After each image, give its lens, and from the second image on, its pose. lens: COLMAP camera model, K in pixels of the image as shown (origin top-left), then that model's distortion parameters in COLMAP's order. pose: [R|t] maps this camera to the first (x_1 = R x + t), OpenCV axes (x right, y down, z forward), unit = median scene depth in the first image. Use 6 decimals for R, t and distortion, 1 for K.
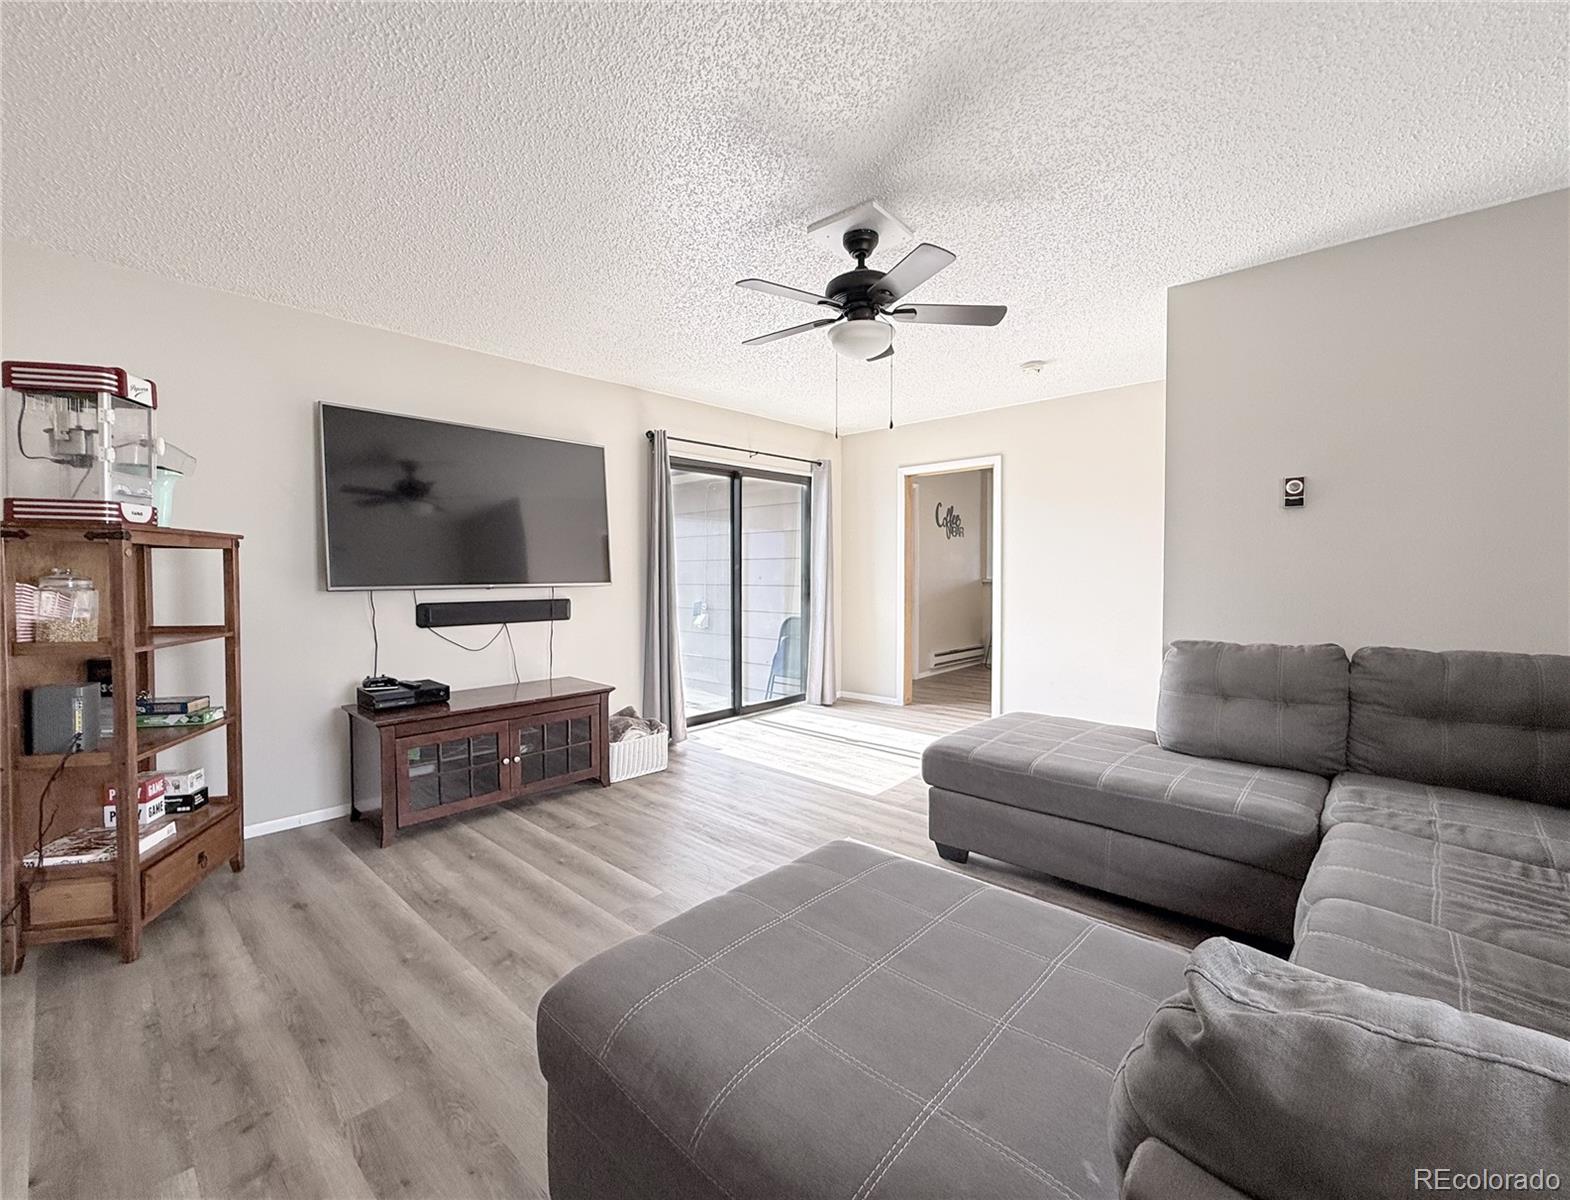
lens RADIAL K [[664.4, 0, 785.7], [0, 664.4, 593.9], [0, 0, 1]] dist [-0.000432, -0.000021]
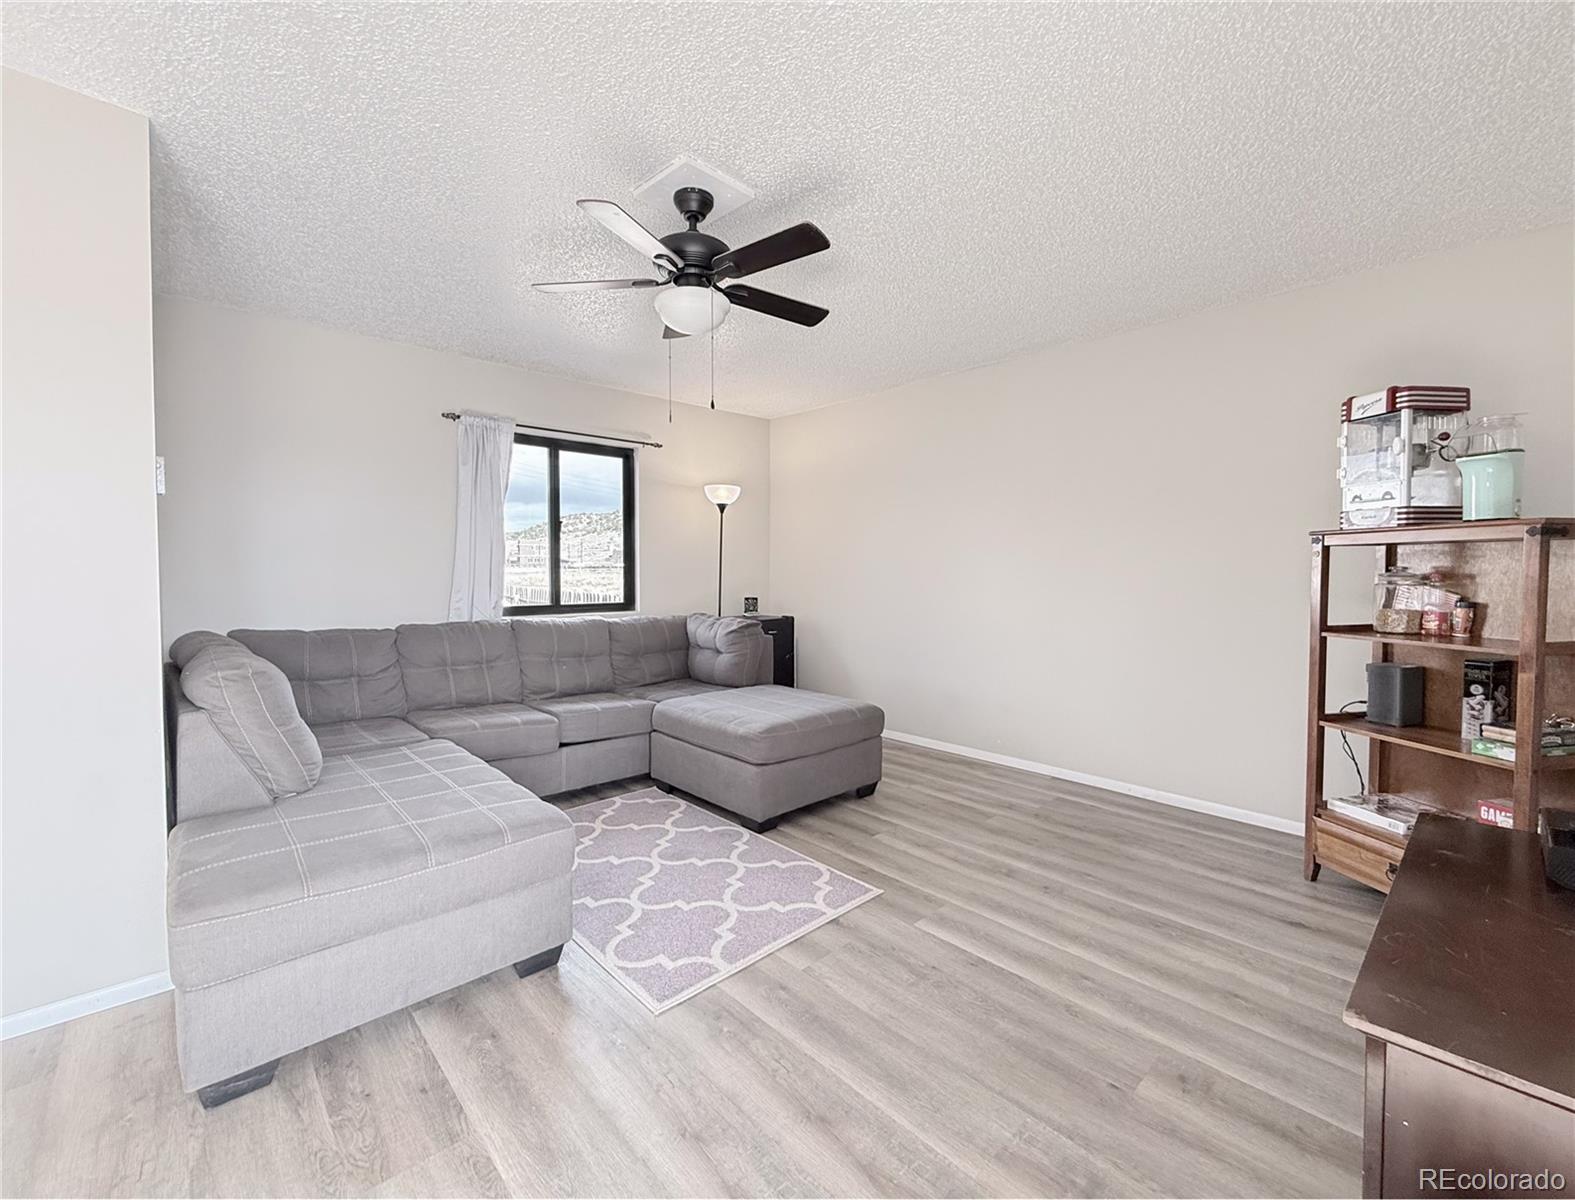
lens RADIAL K [[666.5, 0, 788.2], [0, 666.5, 593.9], [0, 0, 1]] dist [-0.000432, -0.000021]
pose [[-0.996017, -0.002787, 0.089115, -0.106534], [0.003160, 0.997780, 0.066526, -0.064151], [-0.089103, 0.066542, -0.993797, 2.106472]]
